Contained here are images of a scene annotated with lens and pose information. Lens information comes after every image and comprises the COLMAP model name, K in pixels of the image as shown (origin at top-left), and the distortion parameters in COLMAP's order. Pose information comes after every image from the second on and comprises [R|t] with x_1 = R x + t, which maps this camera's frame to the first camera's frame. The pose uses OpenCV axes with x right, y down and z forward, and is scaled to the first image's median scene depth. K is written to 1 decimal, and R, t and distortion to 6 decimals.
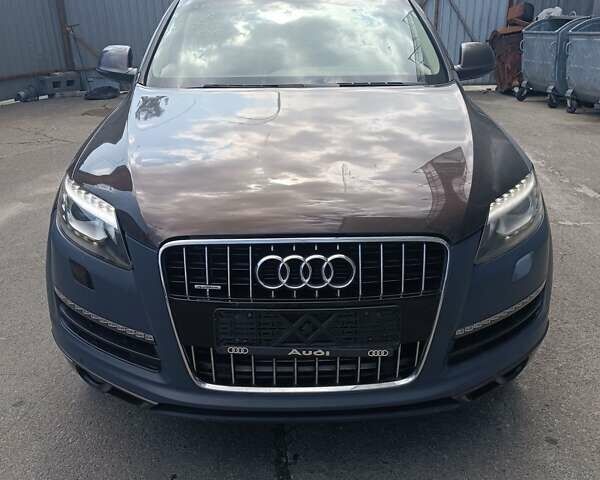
lens RADIAL K [[589.1, 0, 300.0], [0, 589.1, 244.3], [0, 0, 1]] dist [0.042465, 0.000000]
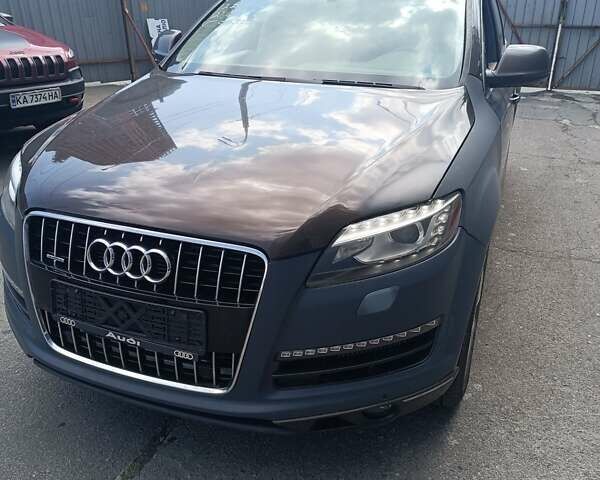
lens RADIAL K [[589.1, 0, 299.4], [0, 589.1, 240.8], [0, 0, 1]] dist [0.042465, 0.000000]
pose [[0.922080, 0.170578, -0.347377, 0.625785], [-0.164089, 0.985265, 0.048250, -0.084165], [0.350489, 0.012510, 0.936483, 0.138803]]
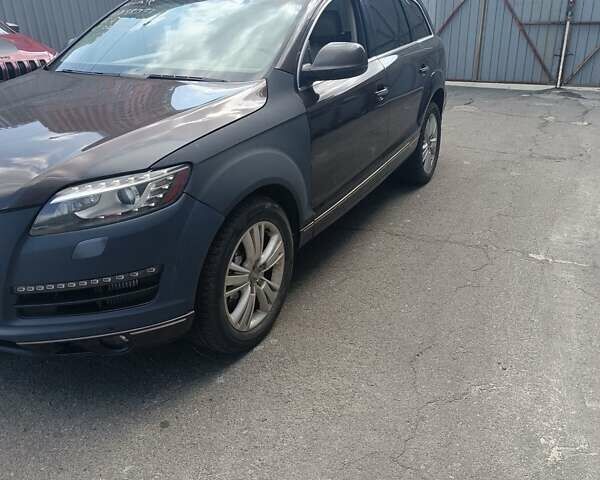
lens RADIAL K [[589.1, 0, 296.6], [0, 589.1, 236.8], [0, 0, 1]] dist [0.042465, 0.000000]
pose [[0.869384, 0.186470, -0.457603, 1.364423], [-0.179249, 0.981996, 0.059607, -0.133532], [0.460479, 0.030204, 0.887156, 0.208338]]
